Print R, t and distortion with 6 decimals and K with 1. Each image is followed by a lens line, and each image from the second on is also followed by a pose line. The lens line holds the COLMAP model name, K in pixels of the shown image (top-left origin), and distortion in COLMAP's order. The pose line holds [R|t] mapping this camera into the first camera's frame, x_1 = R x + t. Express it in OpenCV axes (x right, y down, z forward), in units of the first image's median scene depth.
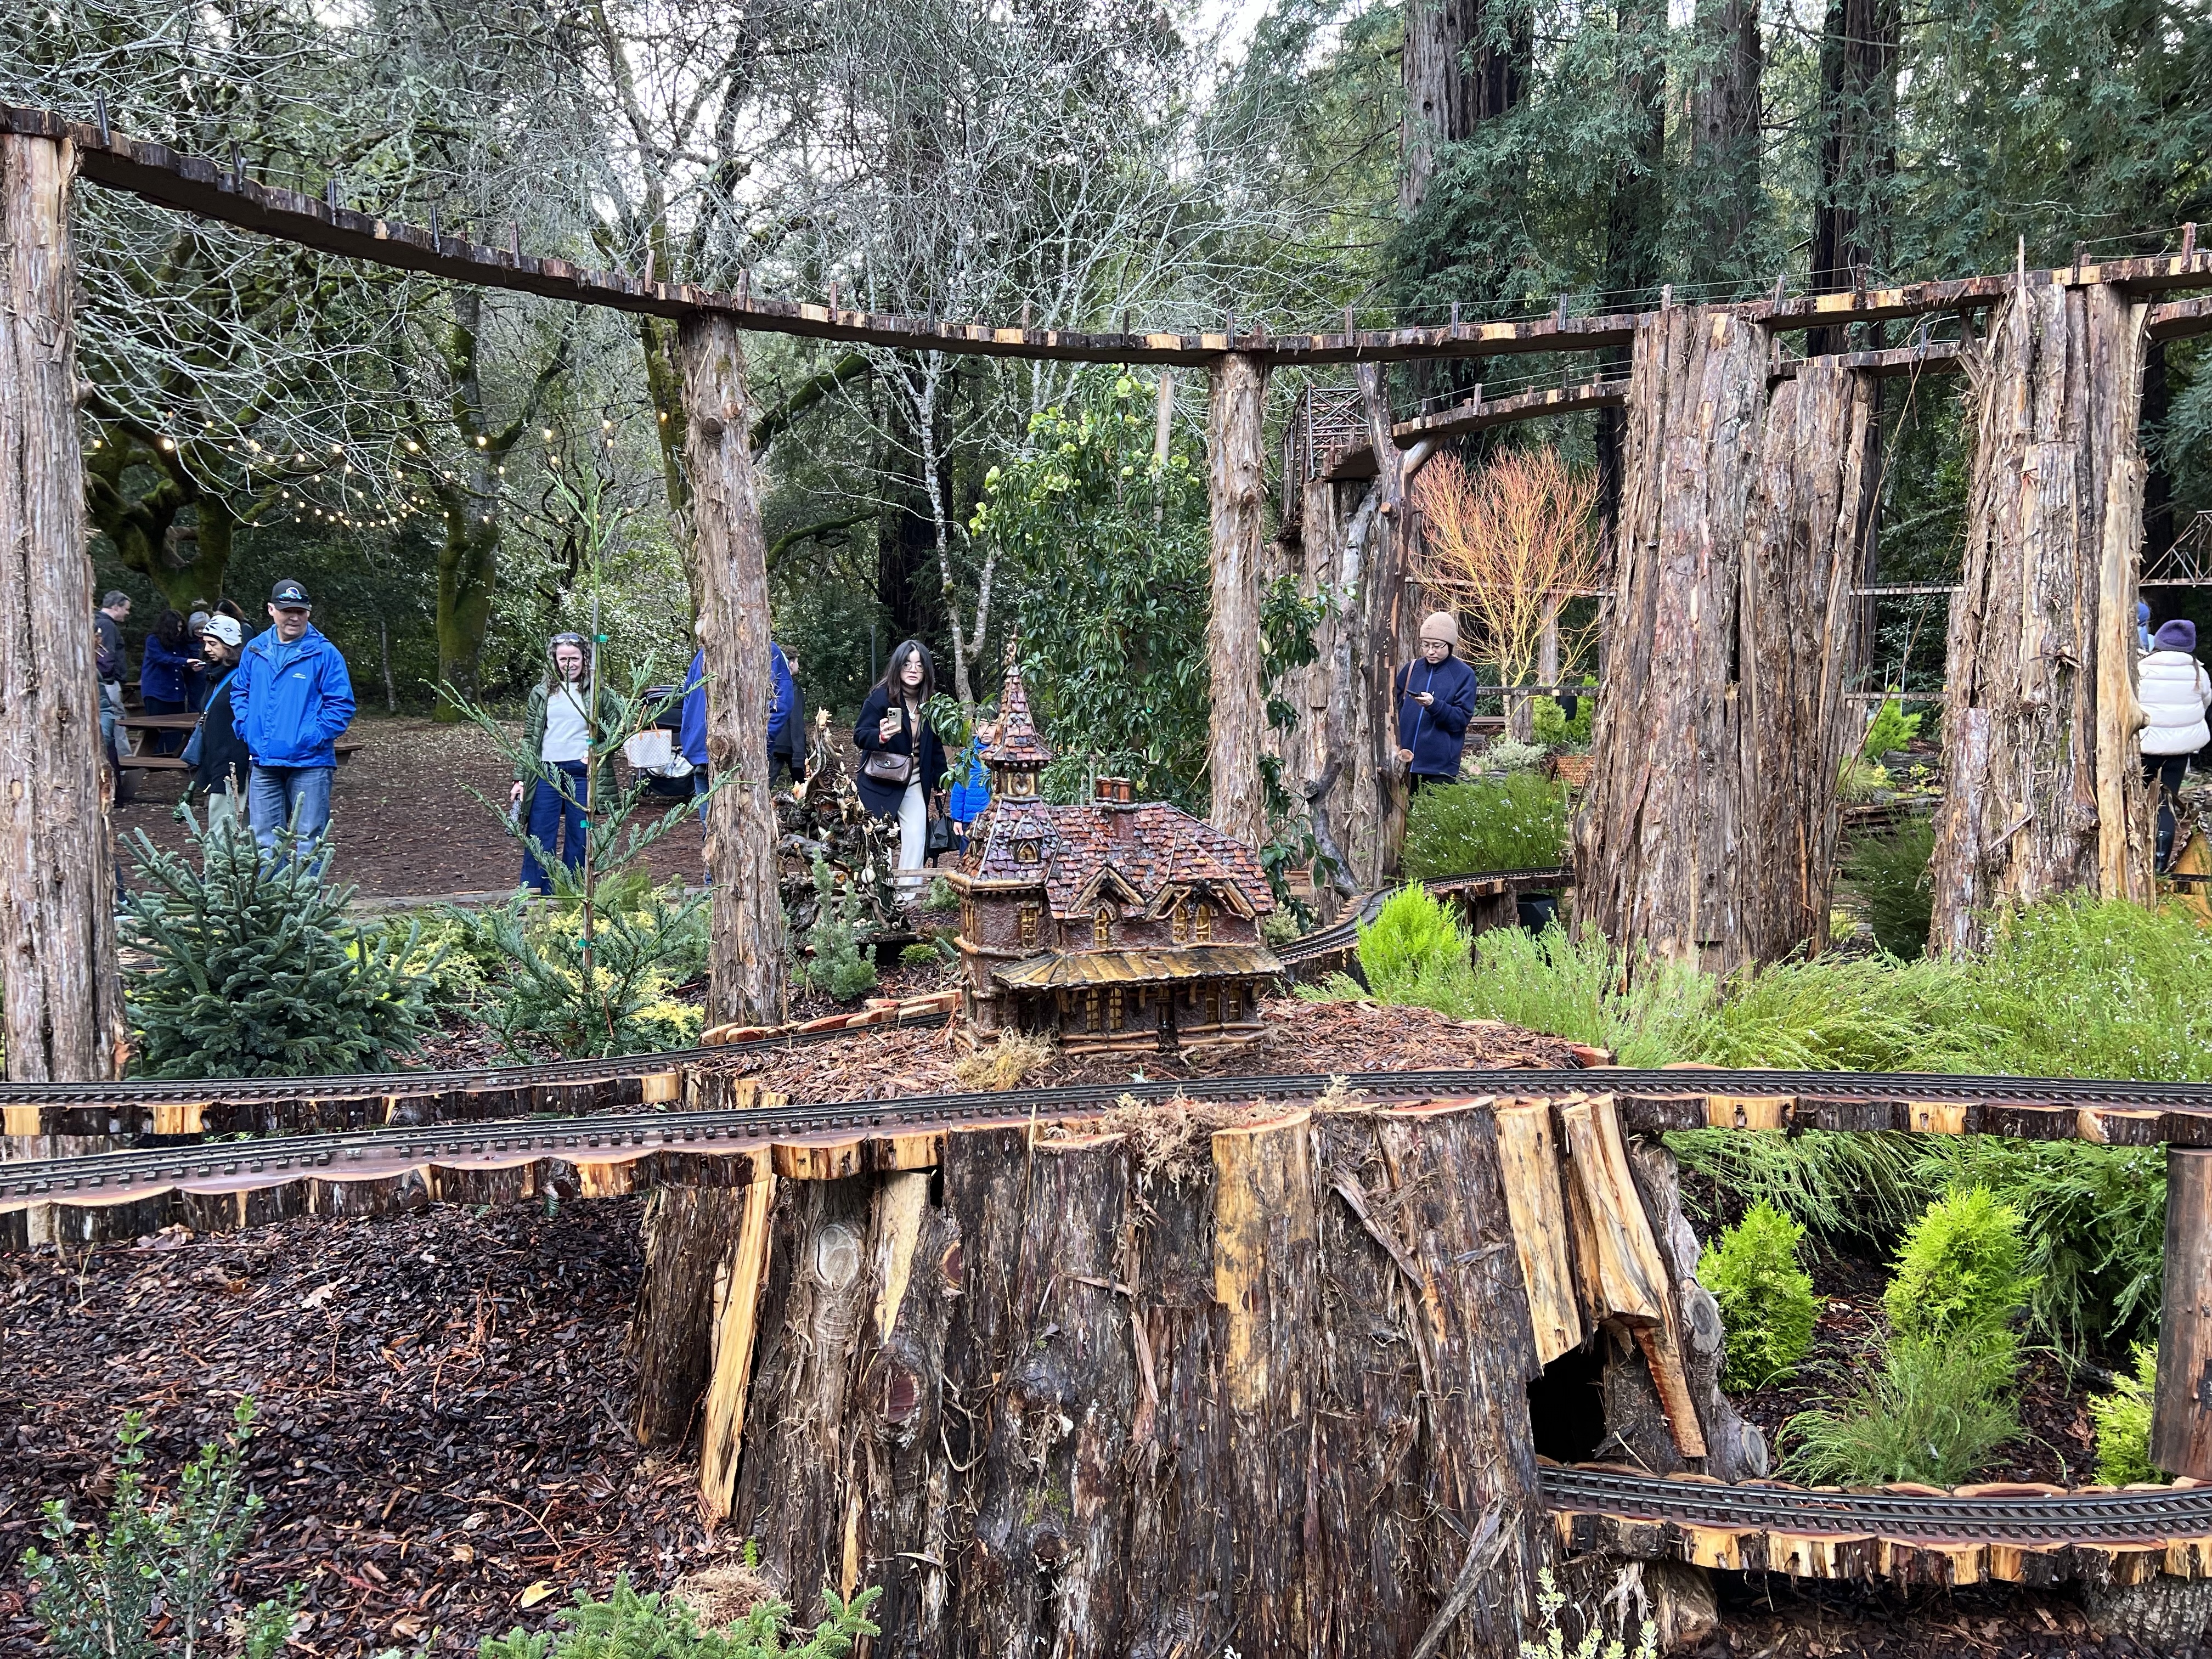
lens RADIAL K [[1637.8, 0, 1108.8], [0, 1637.8, 823.7], [0, 0, 1]] dist [0.040673, -0.048531]
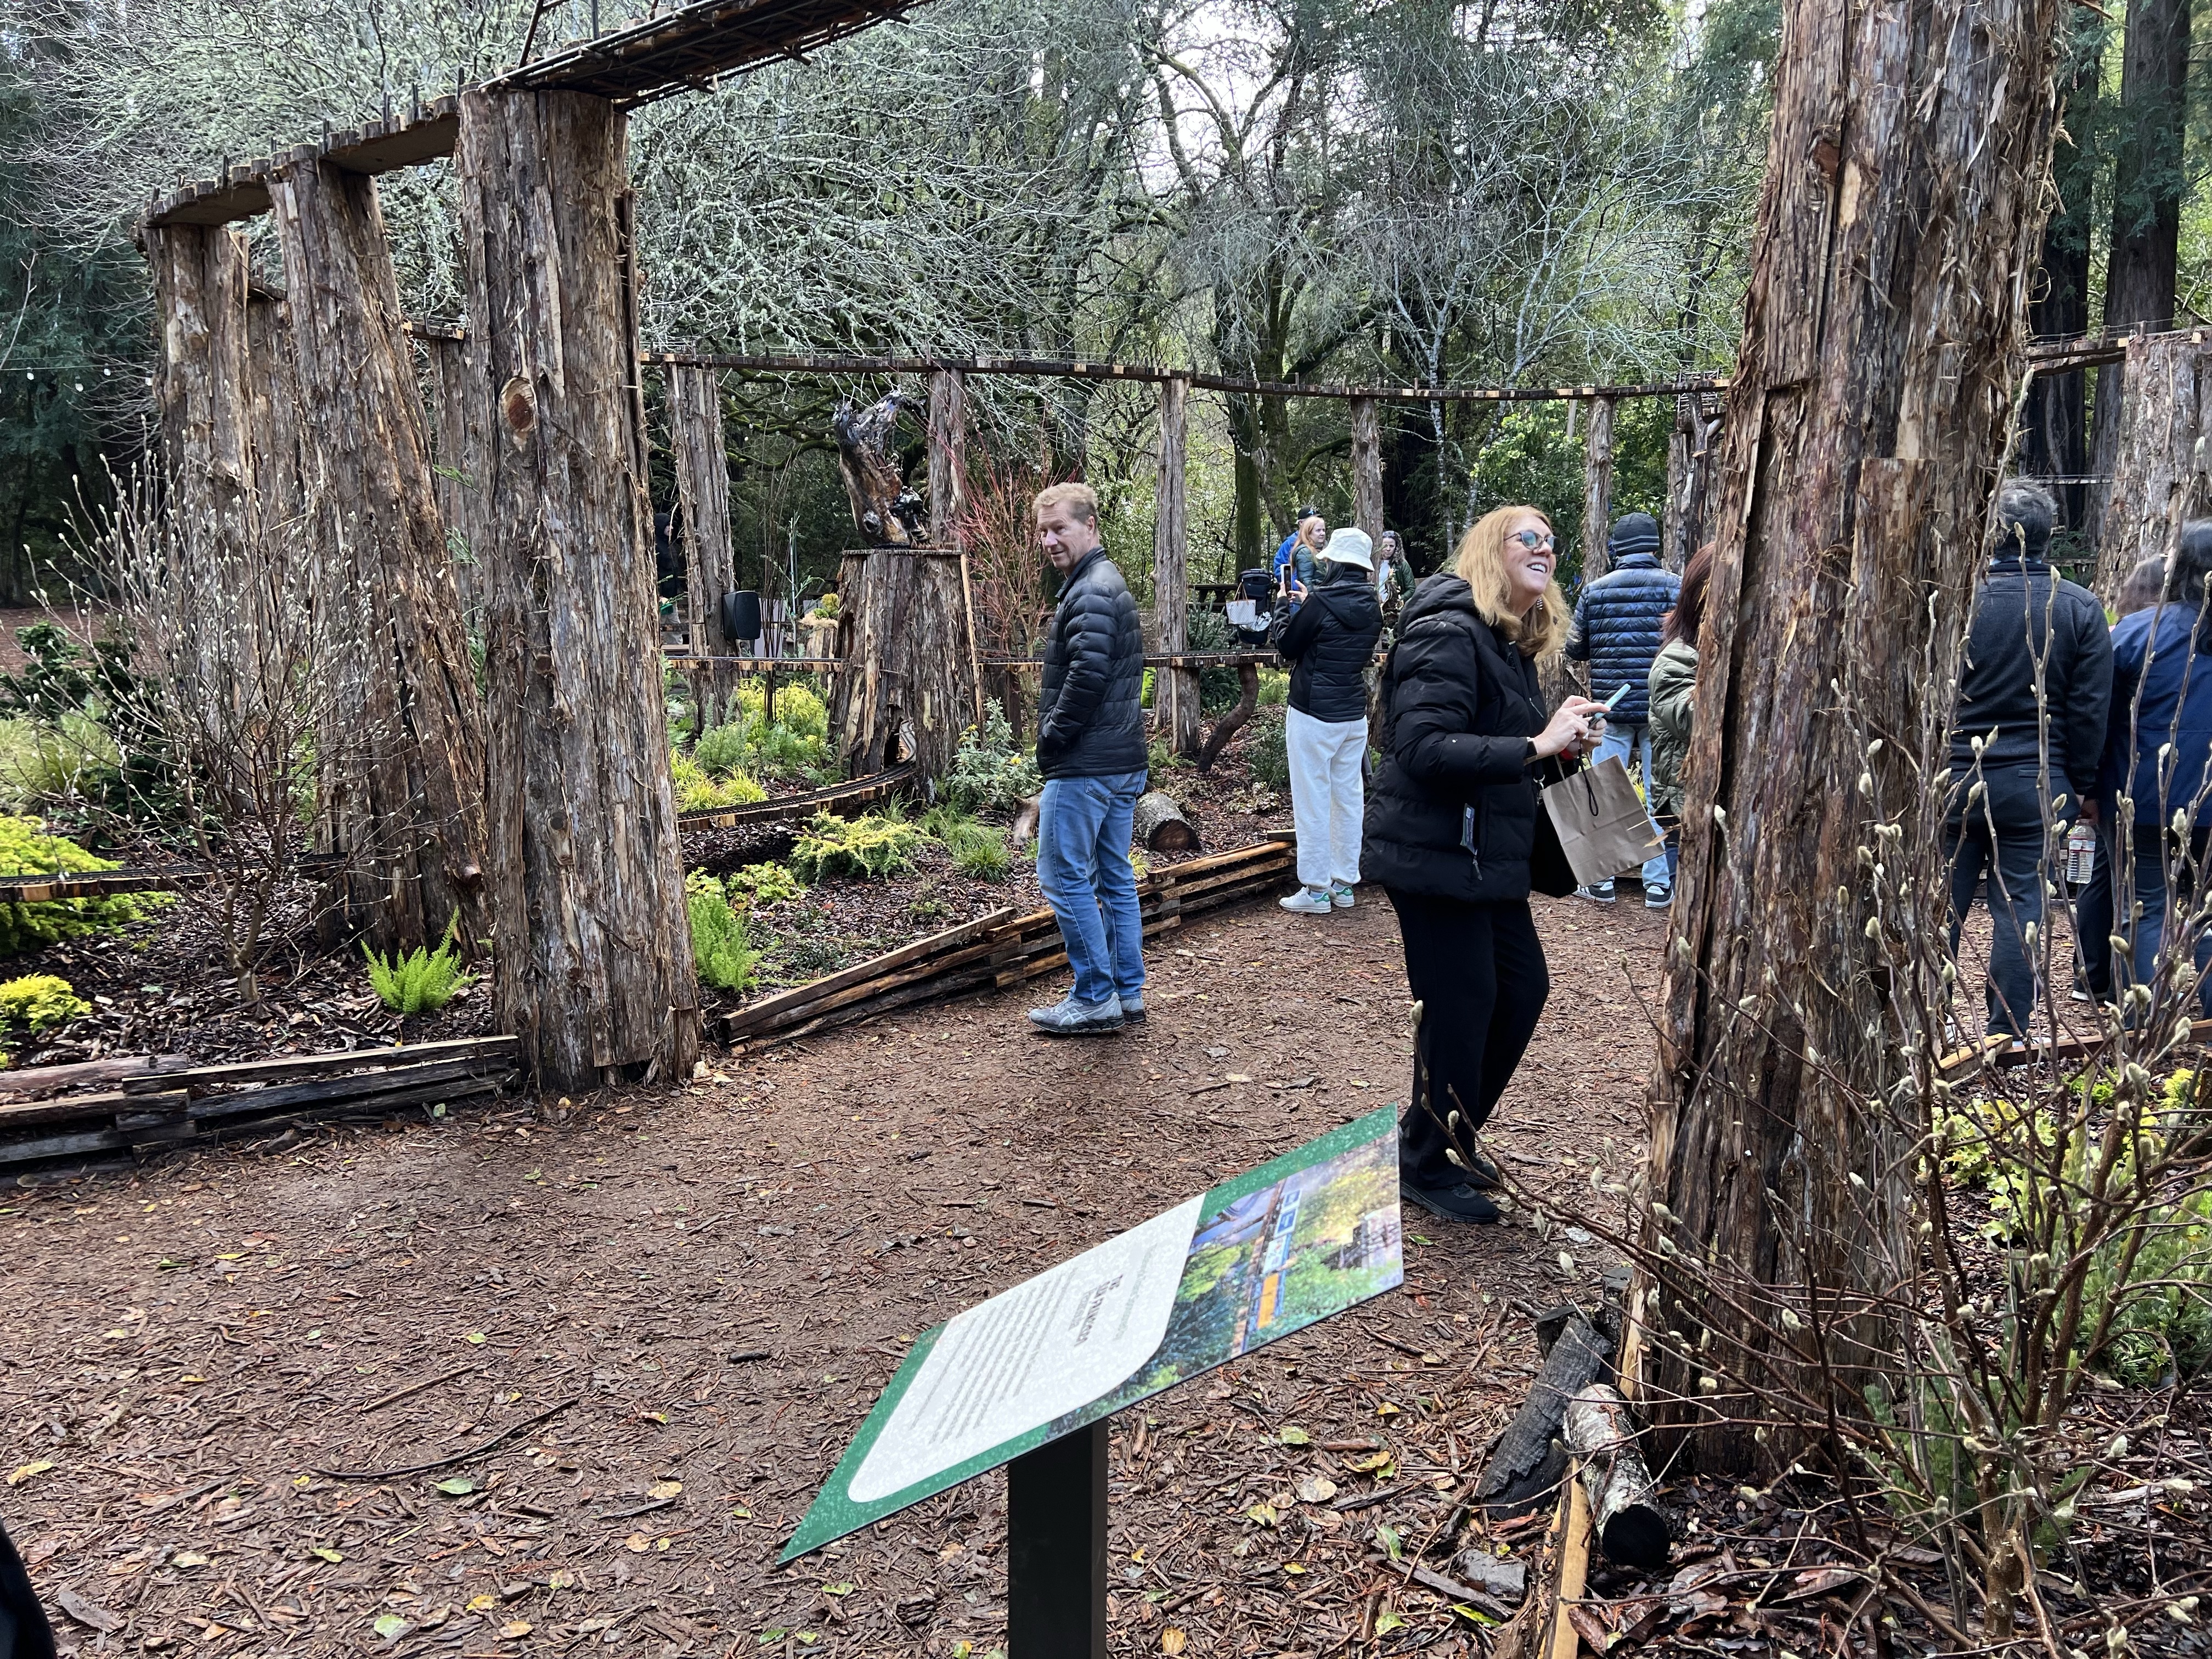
lens RADIAL K [[1645.2, 0, 1089.2], [0, 1645.2, 829.8], [0, 0, 1]] dist [0.045704, -0.059748]
pose [[0.955434, 0.028198, -0.293855, 0.073594], [-0.009086, 0.997765, 0.066202, 0.119083], [0.295065, -0.060582, 0.953555, -1.054806]]
